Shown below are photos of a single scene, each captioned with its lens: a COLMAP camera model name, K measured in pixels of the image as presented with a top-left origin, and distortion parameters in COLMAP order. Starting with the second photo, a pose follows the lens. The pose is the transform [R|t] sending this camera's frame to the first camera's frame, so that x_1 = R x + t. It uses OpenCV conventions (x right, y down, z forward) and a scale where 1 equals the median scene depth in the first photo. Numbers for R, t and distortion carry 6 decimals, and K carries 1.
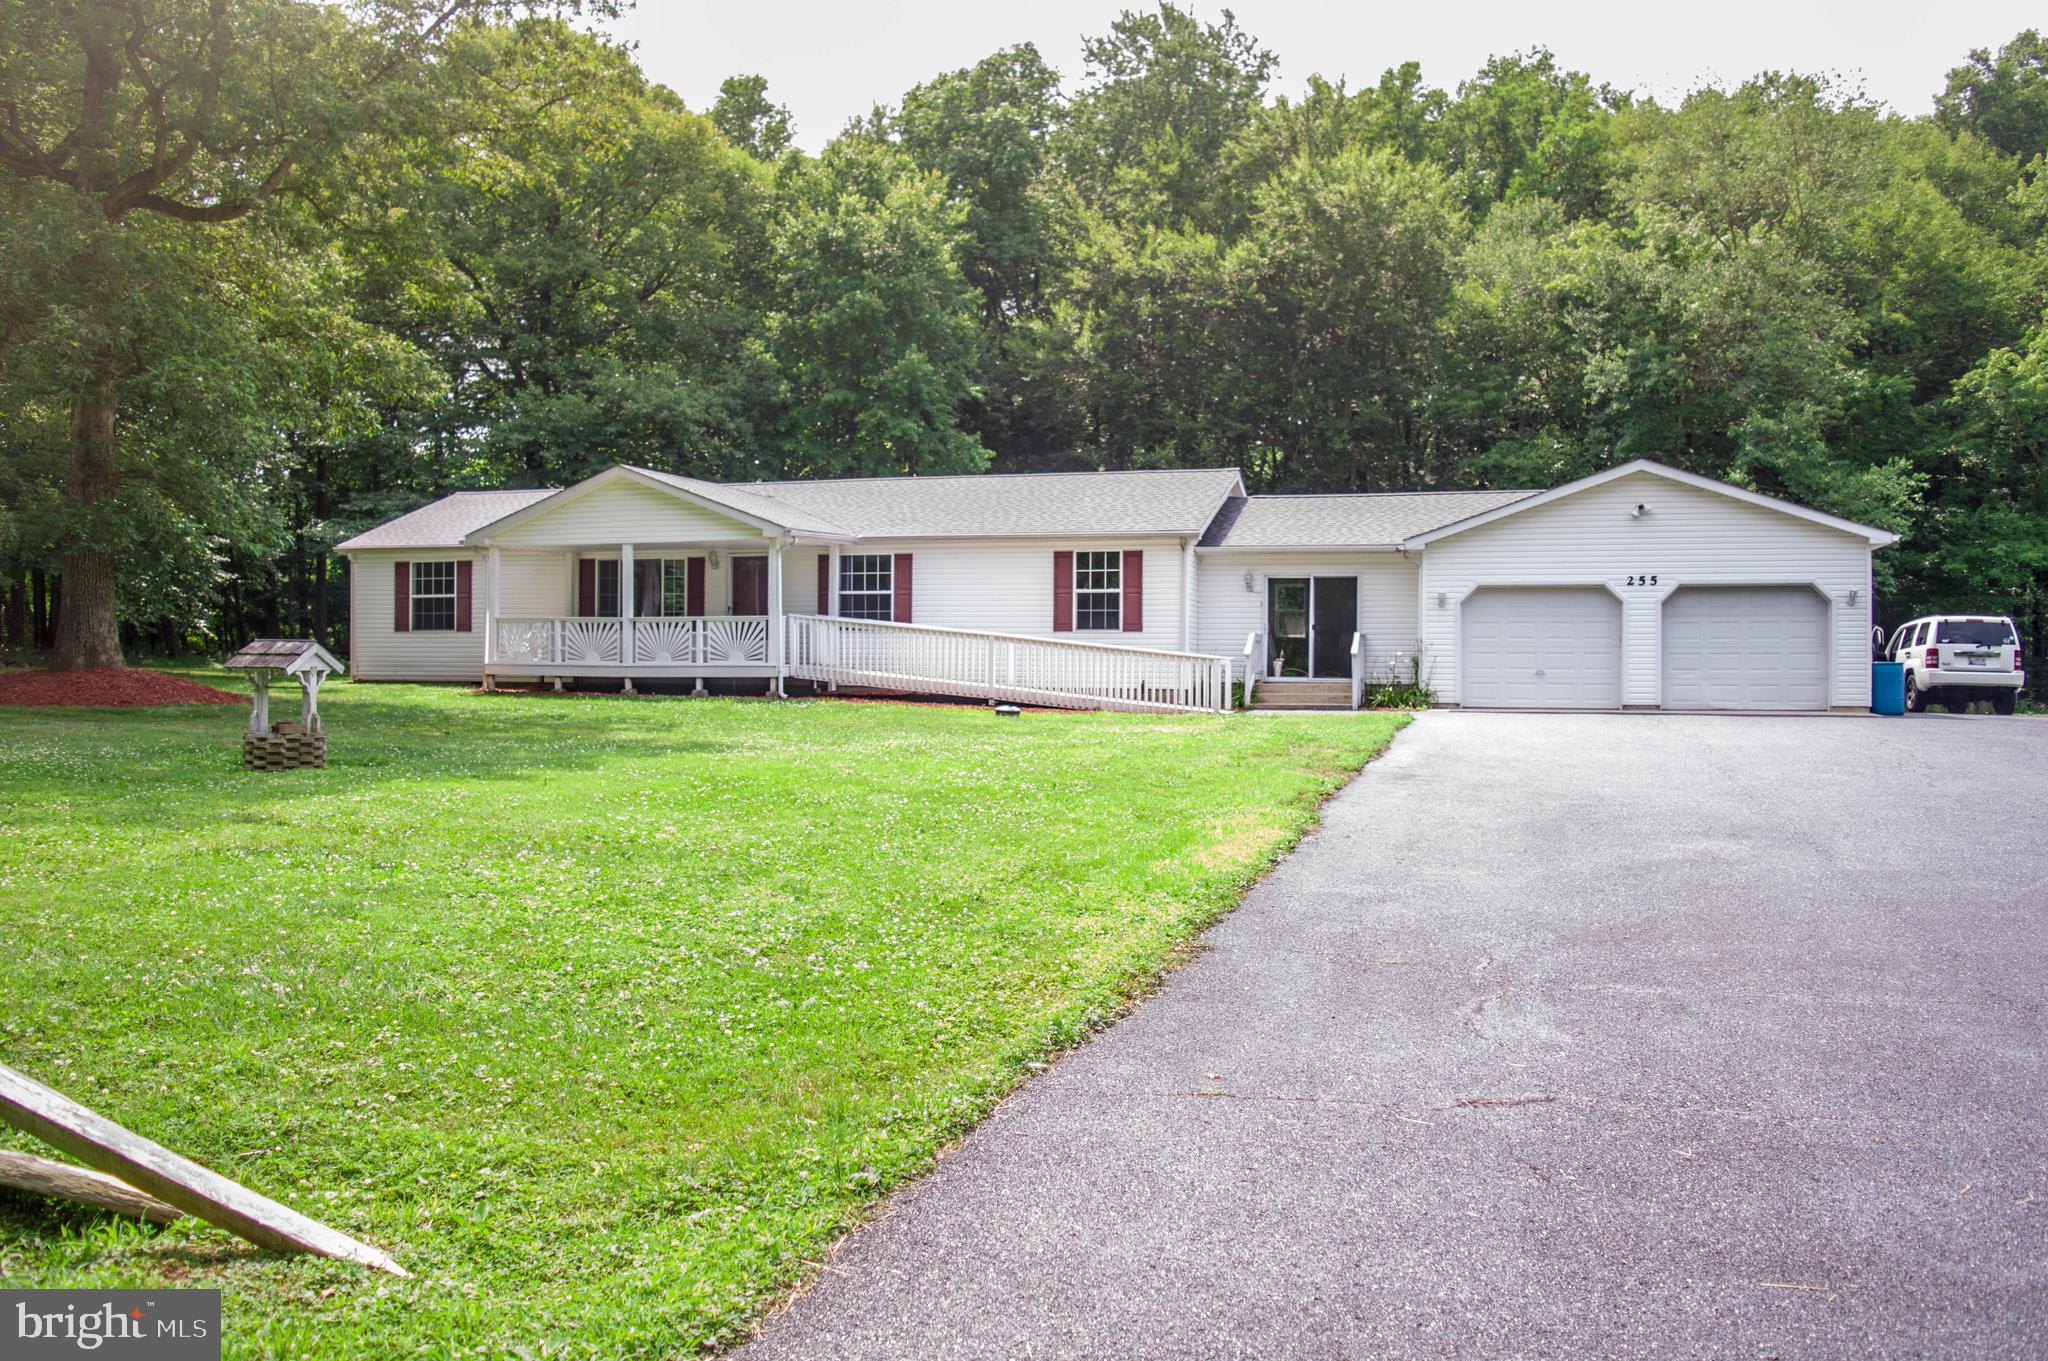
lens RADIAL K [[1655.0, 0, 1024.0], [0, 1655.0, 680.5], [0, 0, 1]] dist [-0.071830, 0.001737]
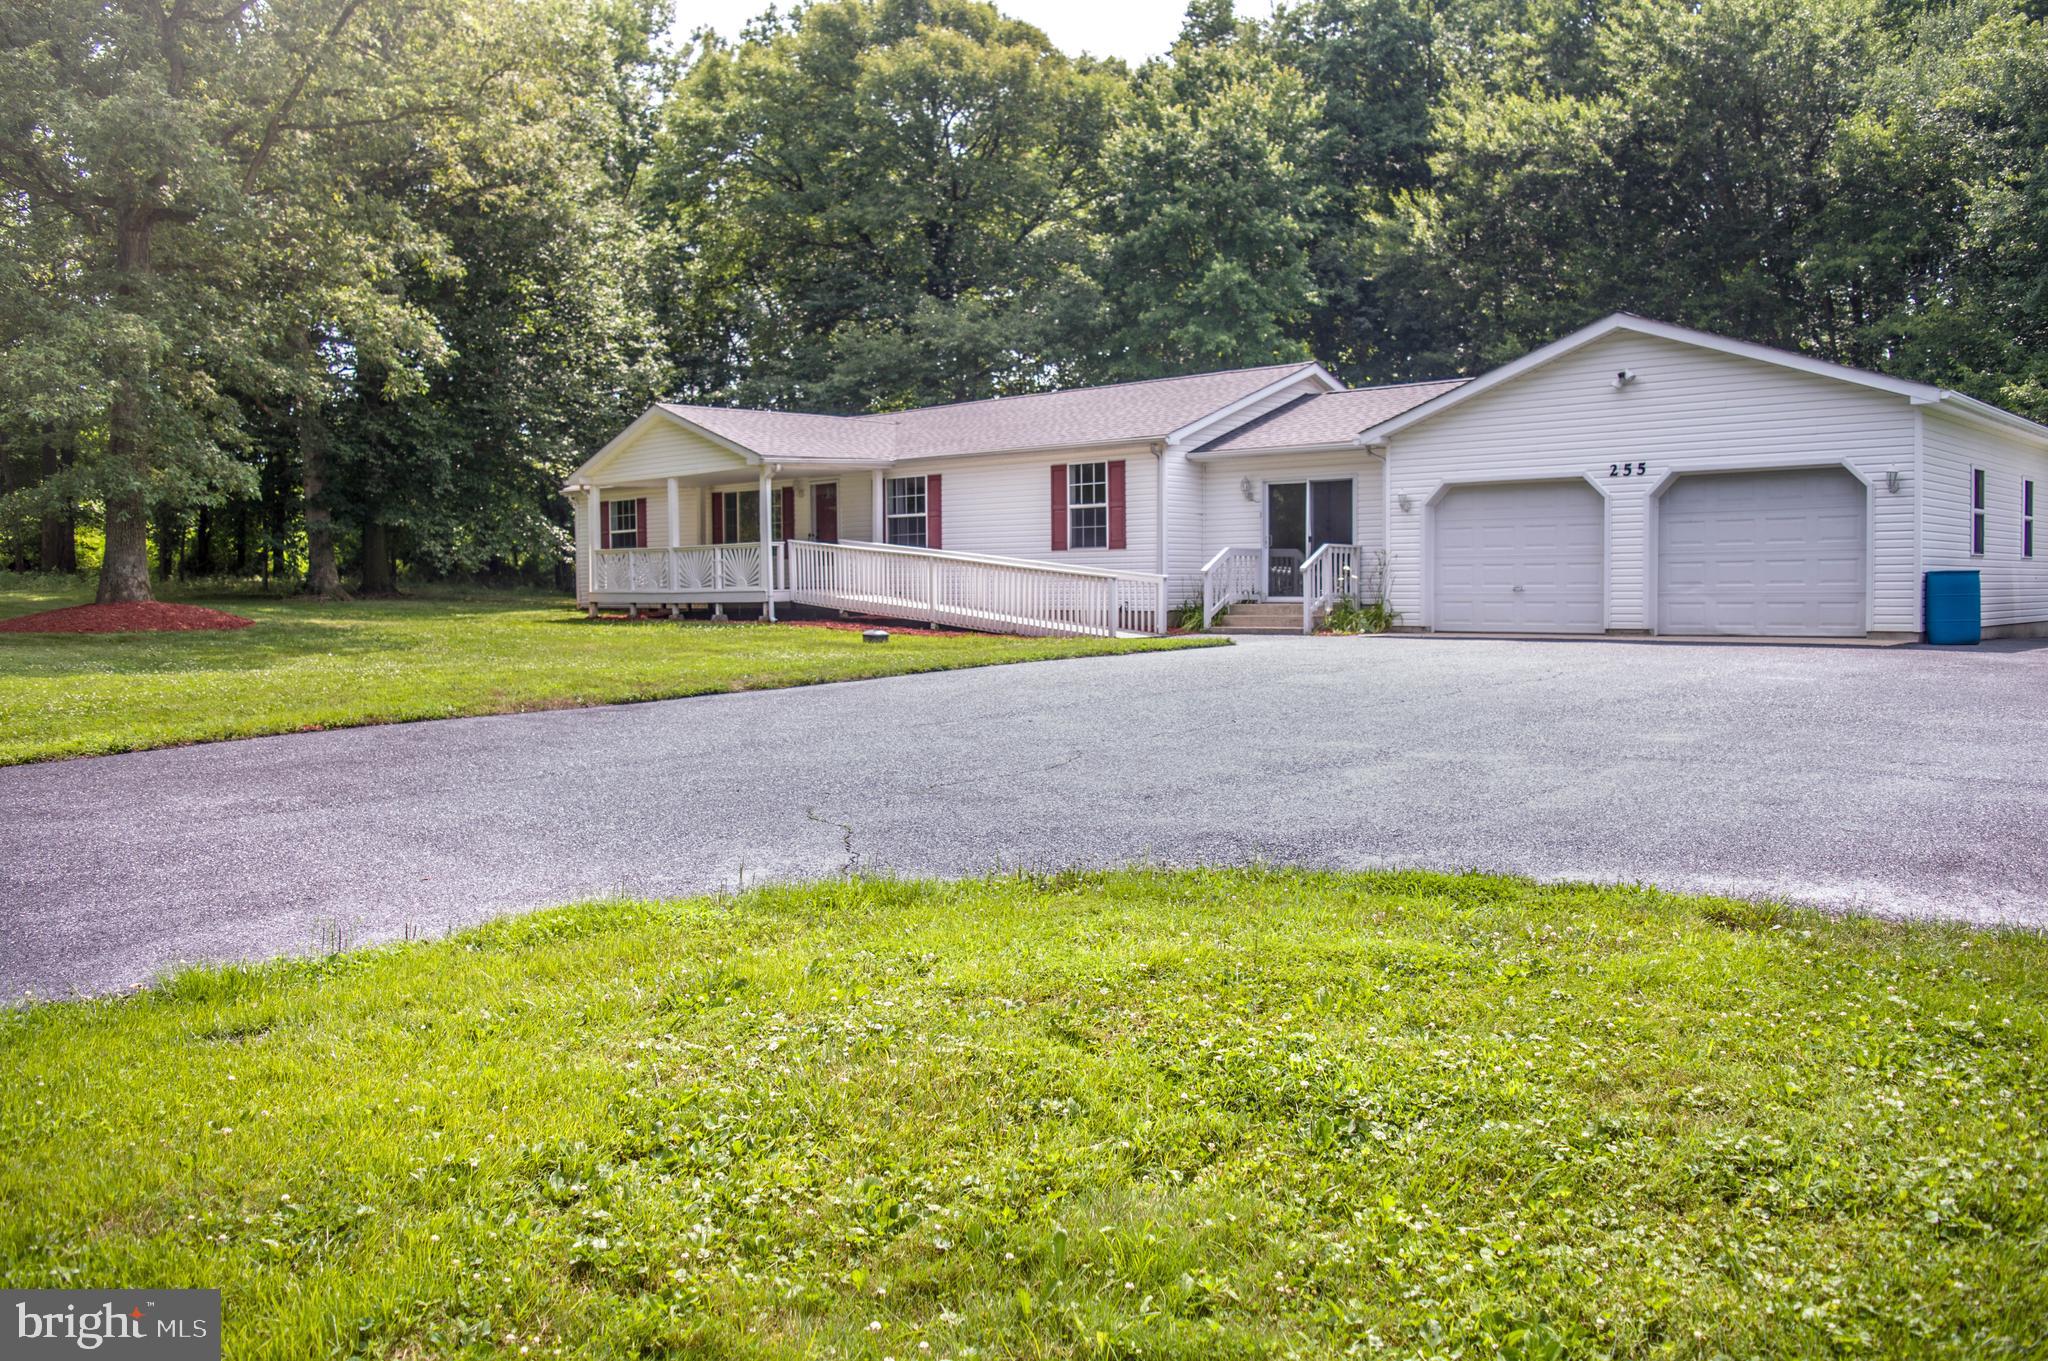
lens RADIAL K [[1638.2, 0, 1024.0], [0, 1638.2, 680.5], [0, 0, 1]] dist [-0.076973, -0.005146]
pose [[0.894065, 0.013142, -0.447745, 0.409739], [0.006393, 0.999093, 0.042090, 0.004552], [0.447892, -0.040493, 0.893170, 0.155212]]
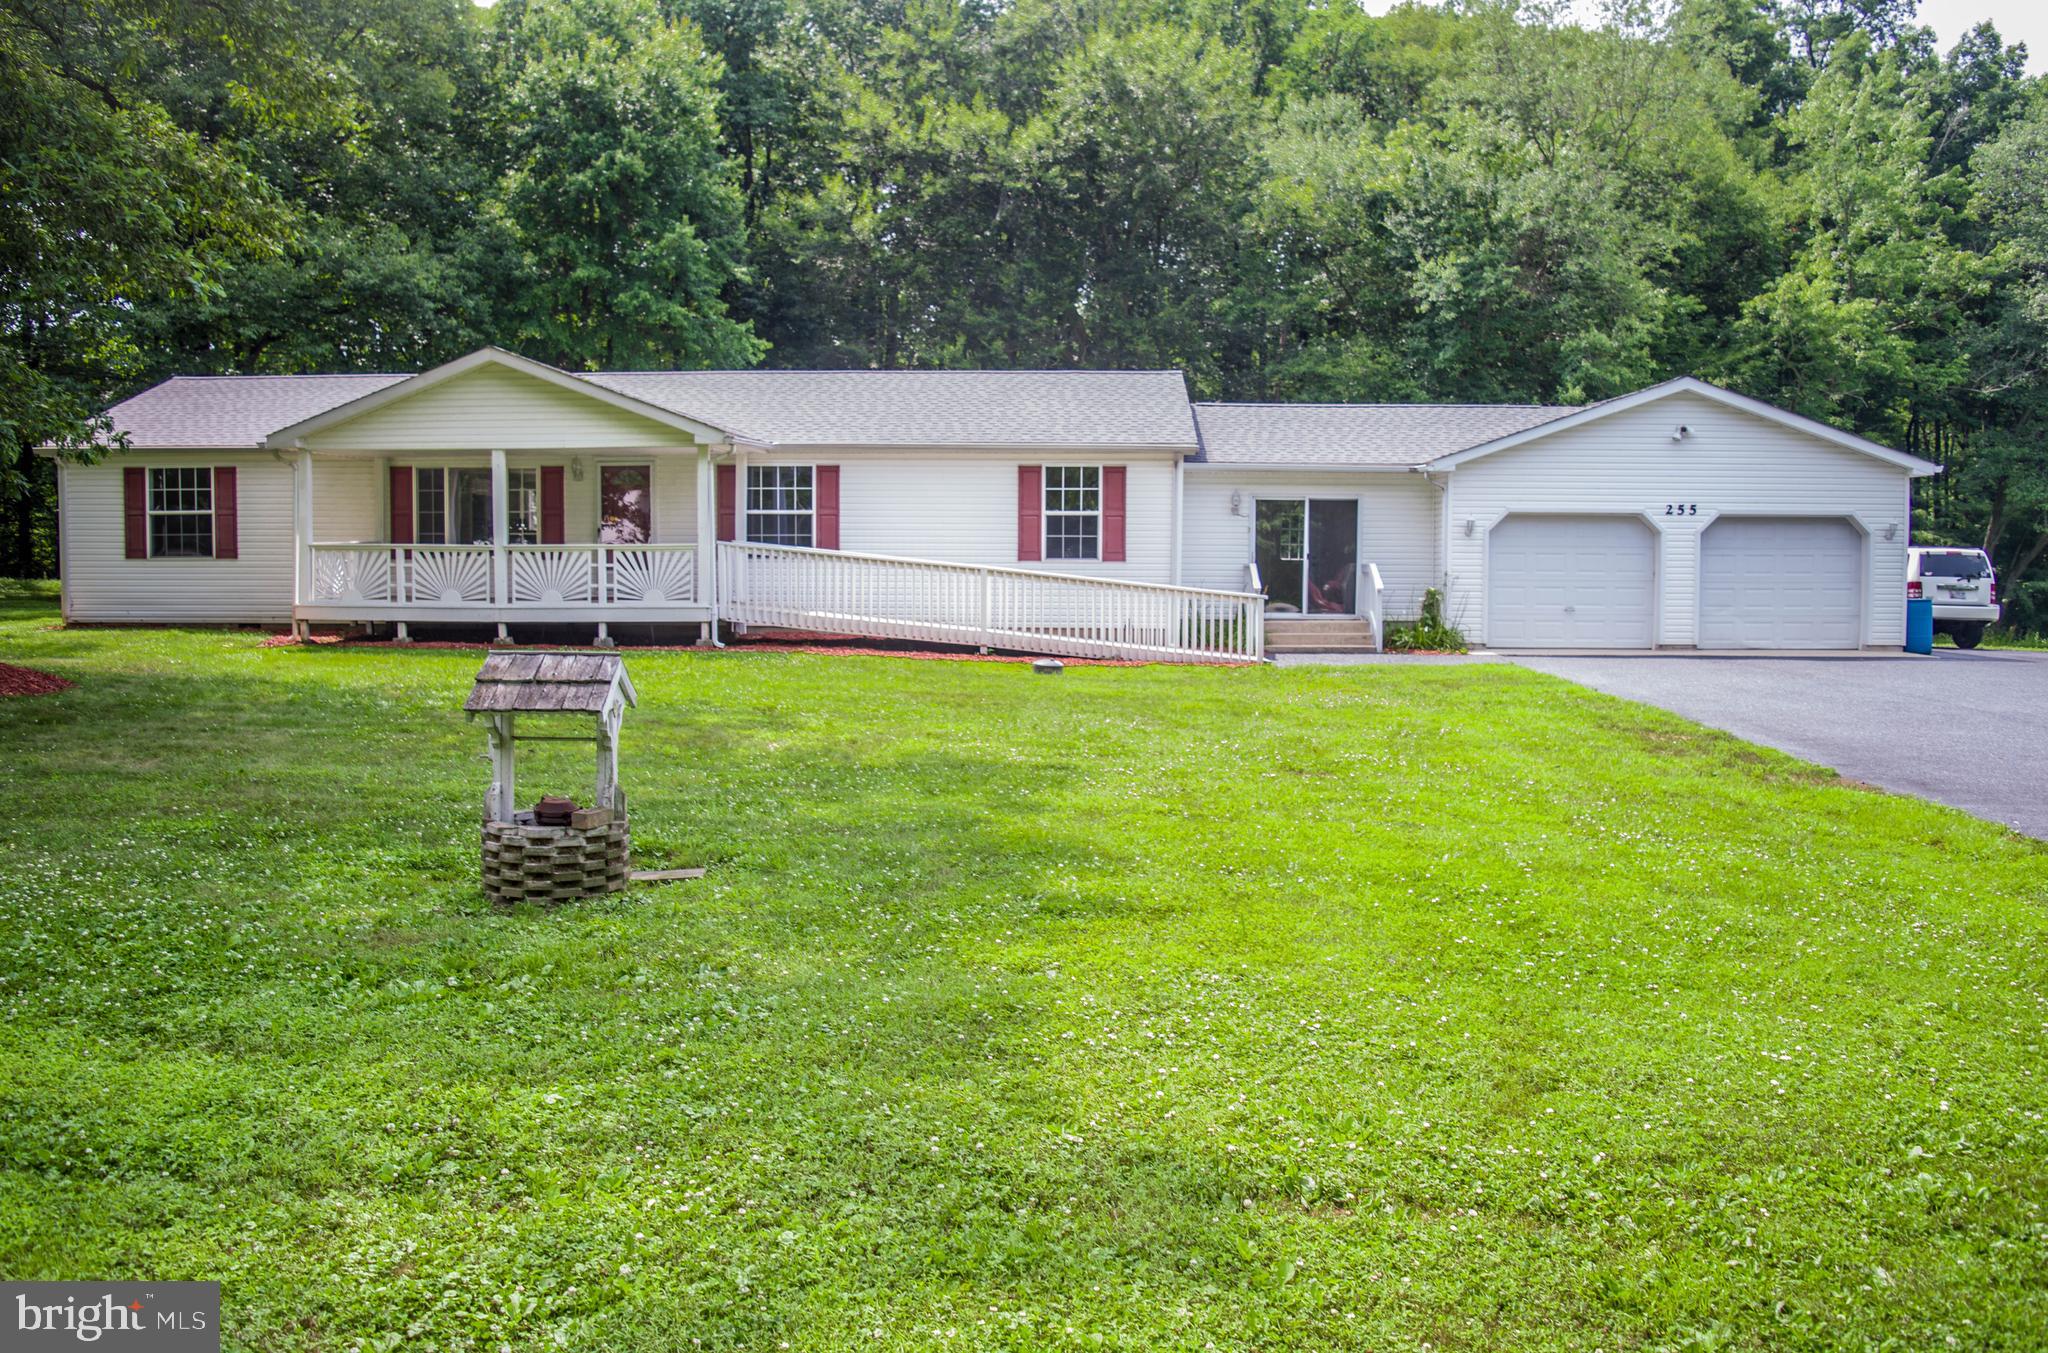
lens RADIAL K [[1638.2, 0, 1024.0], [0, 1638.2, 676.5], [0, 0, 1]] dist [-0.076973, -0.005146]
pose [[0.966480, -0.019041, 0.256036, -0.188644], [0.003438, 0.998117, 0.061250, -0.021263], [-0.256720, -0.058317, 0.964725, 0.185600]]
